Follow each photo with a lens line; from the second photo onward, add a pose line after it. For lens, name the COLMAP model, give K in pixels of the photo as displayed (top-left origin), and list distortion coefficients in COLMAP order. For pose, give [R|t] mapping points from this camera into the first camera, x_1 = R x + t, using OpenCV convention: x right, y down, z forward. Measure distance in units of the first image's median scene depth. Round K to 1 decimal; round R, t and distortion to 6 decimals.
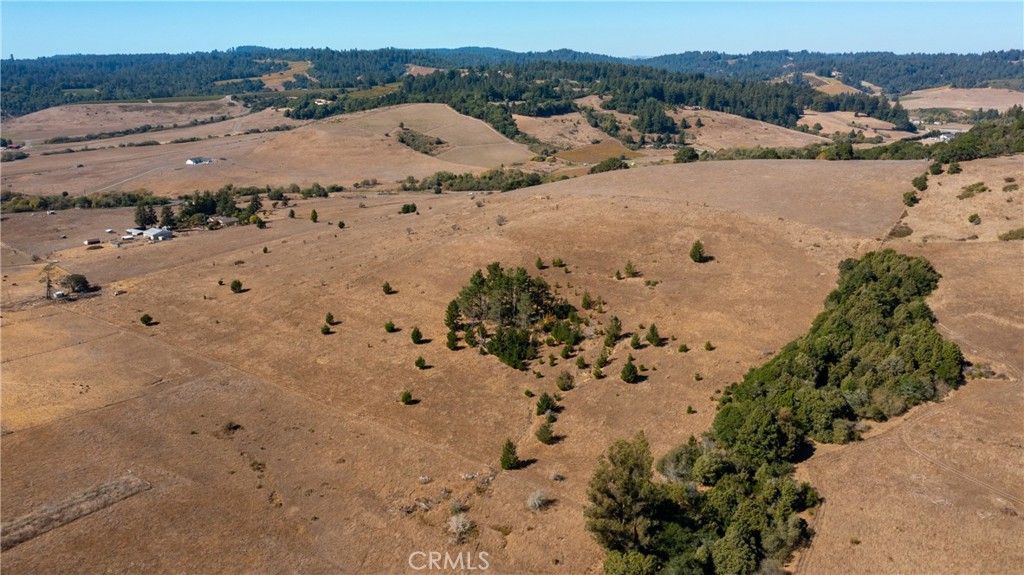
lens RADIAL K [[801.7, 0, 512.0], [0, 801.7, 287.5], [0, 0, 1]] dist [-0.018068, 0.003251]
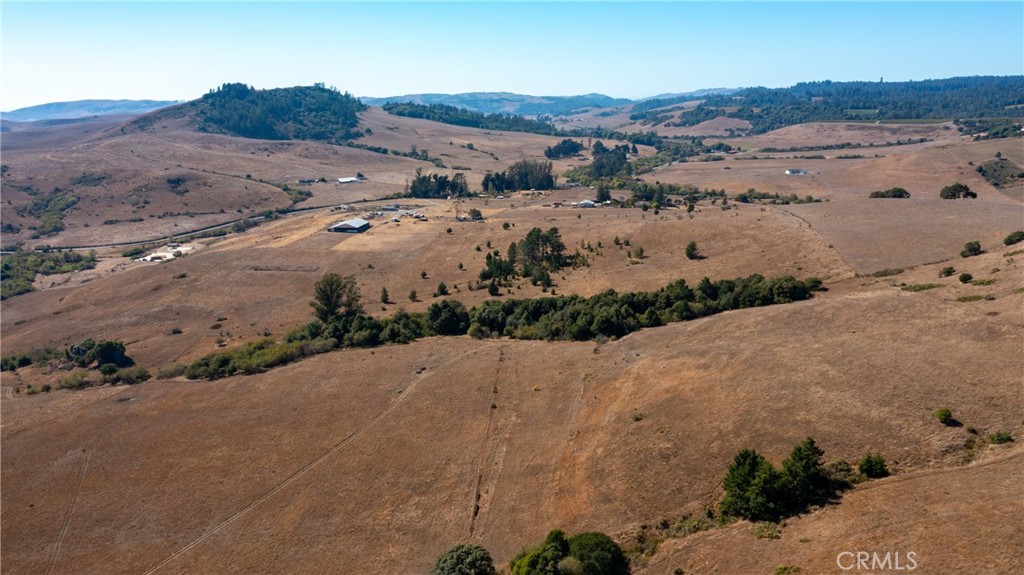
lens RADIAL K [[803.7, 0, 511.9], [0, 803.7, 285.8], [0, 0, 1]] dist [-0.018767, 0.005381]
pose [[0.497790, 0.202226, -0.843392, 0.360158], [-0.224306, 0.969370, 0.100042, -0.016729], [0.837790, 0.139378, 0.527903, 0.040427]]
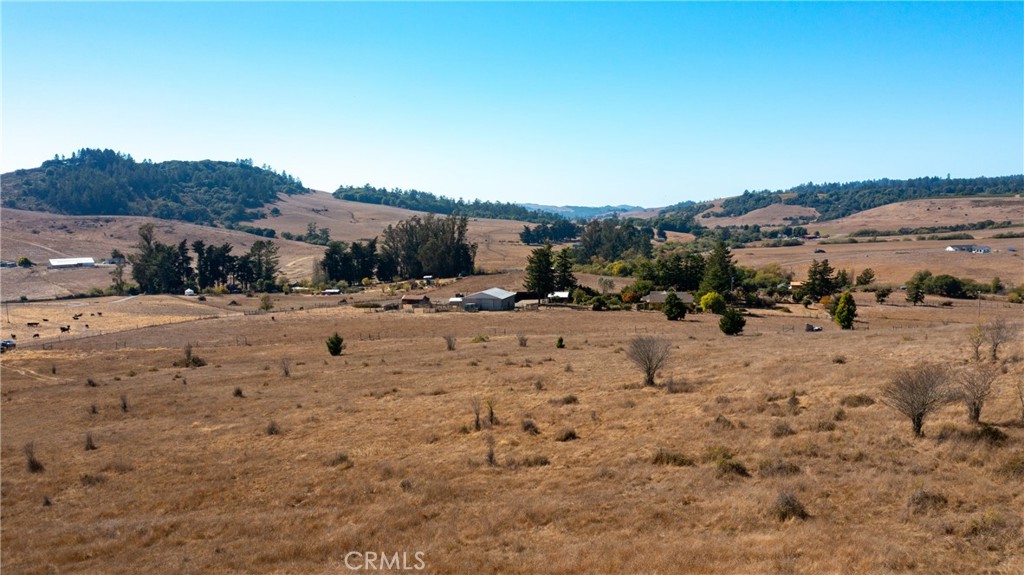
lens RADIAL K [[799.1, 0, 512.0], [0, 799.1, 287.5], [0, 0, 1]] dist [-0.020345, 0.001655]
pose [[0.459166, 0.078690, -0.884858, -0.006394], [-0.222408, 0.974530, -0.028746, -0.028498], [0.860059, 0.209998, 0.464973, 0.349599]]
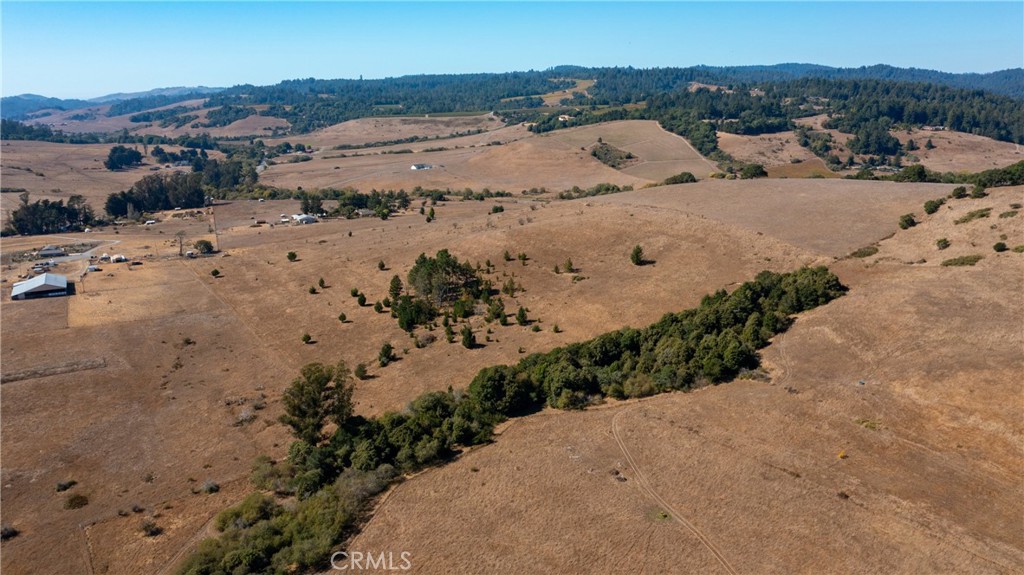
lens RADIAL K [[801.7, 0, 512.0], [0, 801.7, 287.5], [0, 0, 1]] dist [-0.018068, 0.003251]
pose [[0.923161, 0.087289, -0.374371, 0.153624], [-0.094871, 0.995488, -0.001833, 0.005497], [0.372522, 0.037209, 0.927277, -0.024073]]
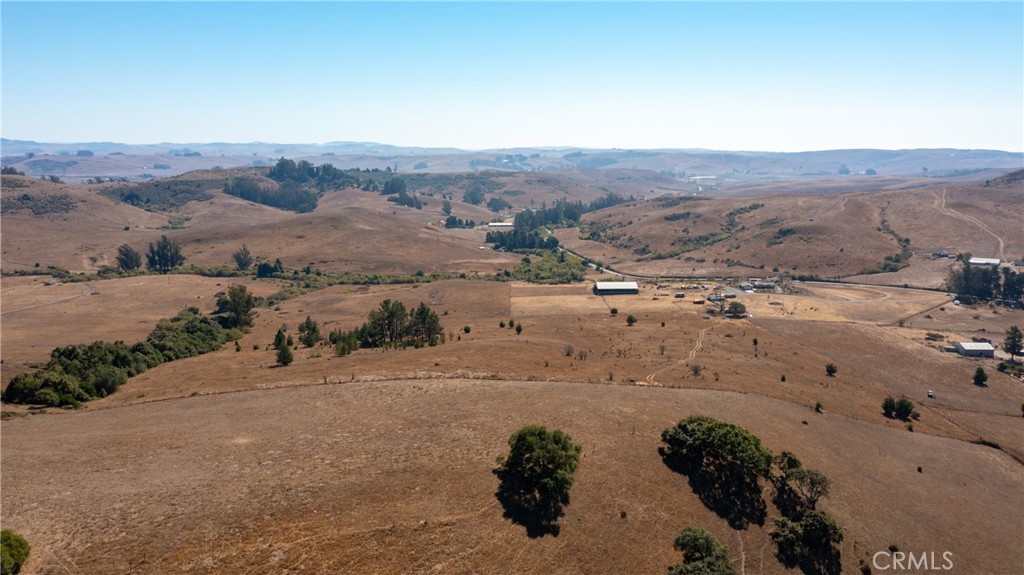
lens RADIAL K [[801.7, 0, 512.0], [0, 801.7, 287.5], [0, 0, 1]] dist [-0.018068, 0.003251]
pose [[-0.764508, 0.116038, -0.634084, 0.189243], [-0.165885, 0.915120, 0.367474, -0.153295], [0.622904, 0.386122, -0.680368, 0.548534]]
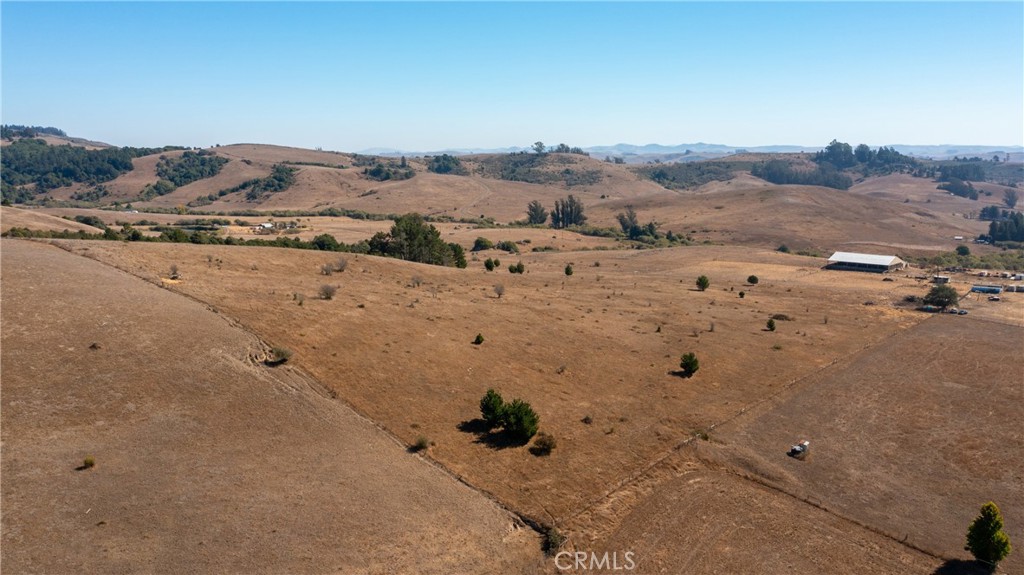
lens RADIAL K [[803.7, 0, 511.9], [0, 803.7, 285.8], [0, 0, 1]] dist [-0.018767, 0.005381]
pose [[-0.994282, -0.006661, 0.106579, -0.073103], [0.038193, 0.909851, 0.413174, -0.113096], [-0.099723, 0.414882, -0.904394, 0.567568]]
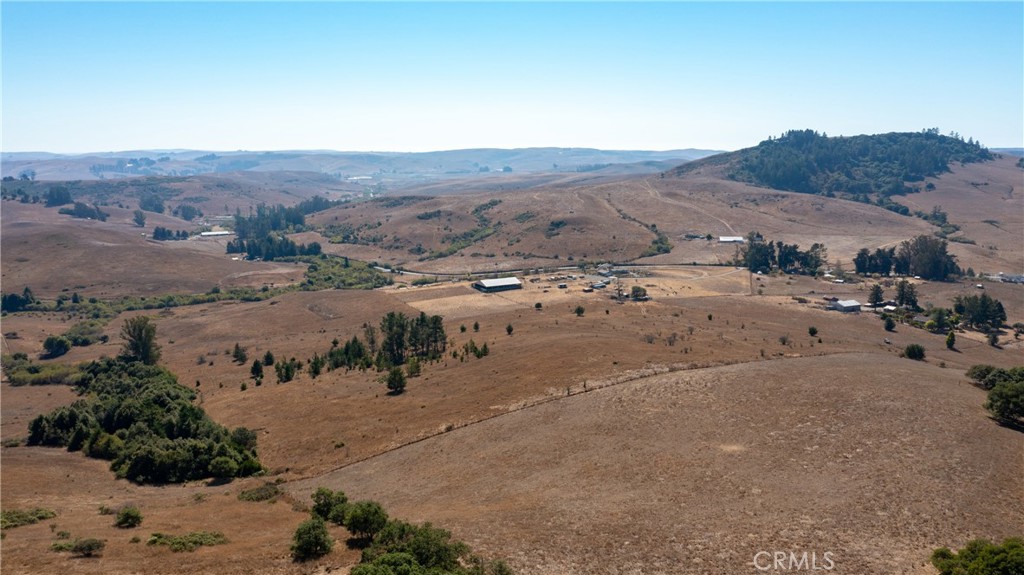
lens RADIAL K [[801.7, 0, 512.0], [0, 801.7, 287.5], [0, 0, 1]] dist [-0.018068, 0.003251]
pose [[-0.391455, 0.166200, -0.905064, 0.282421], [-0.233546, 0.933405, 0.272417, -0.118234], [0.890067, 0.318013, -0.326570, 0.420462]]
